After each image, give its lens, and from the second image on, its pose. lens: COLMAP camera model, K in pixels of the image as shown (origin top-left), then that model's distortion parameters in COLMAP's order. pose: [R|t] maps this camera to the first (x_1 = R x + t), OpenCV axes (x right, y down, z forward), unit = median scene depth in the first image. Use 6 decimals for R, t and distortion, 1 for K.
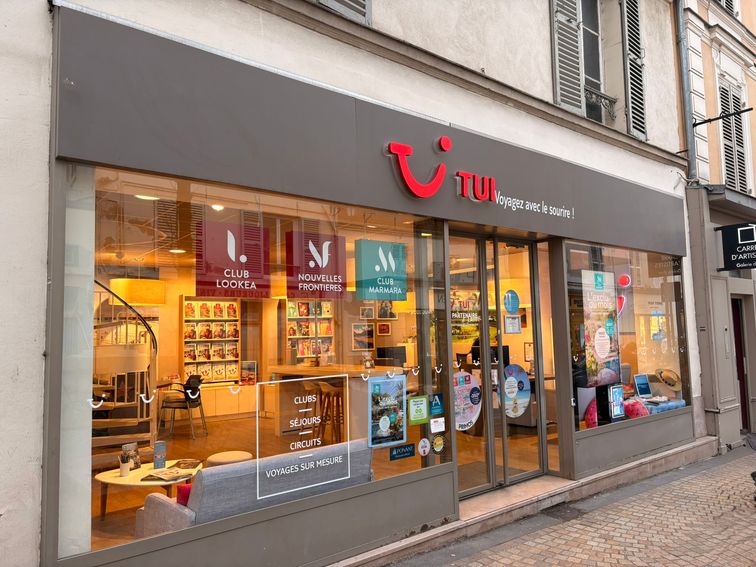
lens RADIAL K [[568.4, 0, 379.4], [0, 568.4, 283.8], [0, 0, 1]] dist [0.040429, -0.002417]
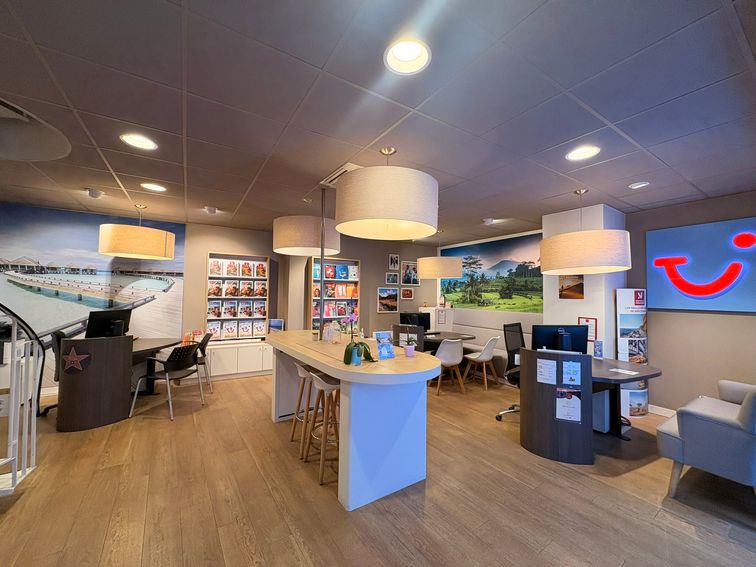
lens RADIAL K [[304.2, 0, 377.1], [0, 304.2, 283.2], [0, 0, 1]] dist [0.001307, 0.000017]
pose [[0.995587, 0.039188, -0.085273, -0.001087], [-0.034636, 0.997928, 0.054229, 0.033335], [0.087222, -0.051036, 0.994881, 0.468467]]
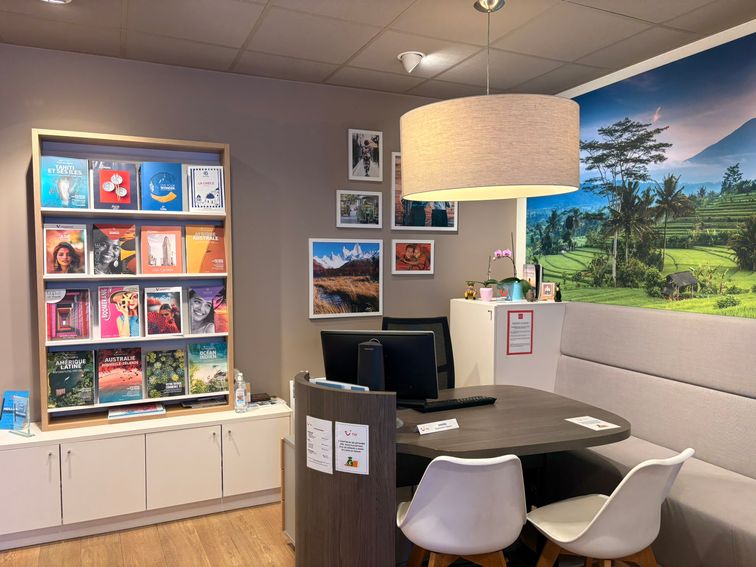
lens RADIAL K [[568.4, 0, 378.4], [0, 568.4, 287.3], [0, 0, 1]] dist [0.040429, -0.002417]
pose [[0.975338, 0.038672, -0.217301, 0.072663], [-0.007820, 0.989967, 0.141079, 0.055505], [0.220577, -0.135901, 0.965855, 0.747385]]
